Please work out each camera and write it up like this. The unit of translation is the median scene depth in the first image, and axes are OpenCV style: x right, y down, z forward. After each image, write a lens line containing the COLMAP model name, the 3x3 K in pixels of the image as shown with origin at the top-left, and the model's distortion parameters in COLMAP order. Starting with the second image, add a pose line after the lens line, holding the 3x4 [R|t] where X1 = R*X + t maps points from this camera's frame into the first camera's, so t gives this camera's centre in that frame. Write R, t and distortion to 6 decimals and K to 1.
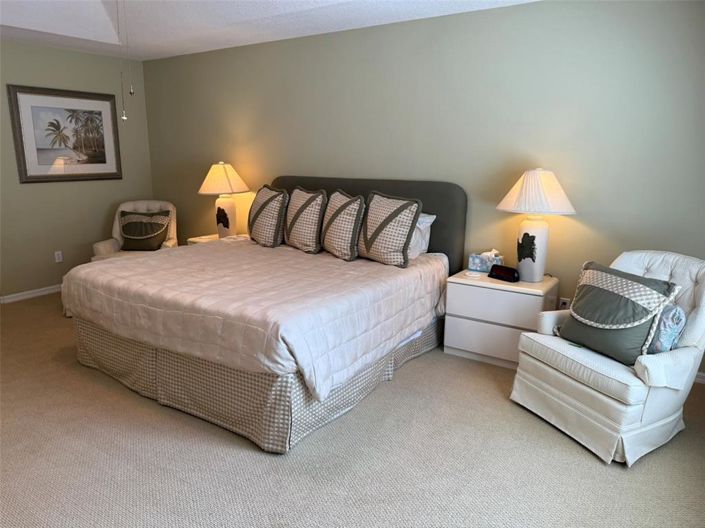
lens RADIAL K [[495.0, 0, 348.9], [0, 495.0, 266.5], [0, 0, 1]] dist [0.146208, -0.245668]
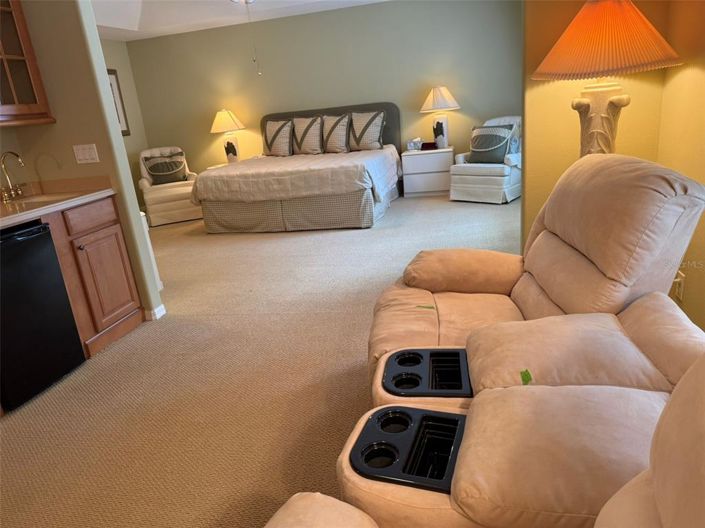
lens RADIAL K [[495.0, 0, 348.9], [0, 495.0, 266.5], [0, 0, 1]] dist [0.146208, -0.245668]
pose [[0.931894, -0.200979, 0.301961, -0.620117], [0.179397, 0.978895, 0.097888, 0.214514], [-0.315262, -0.037050, 0.948281, -0.688713]]
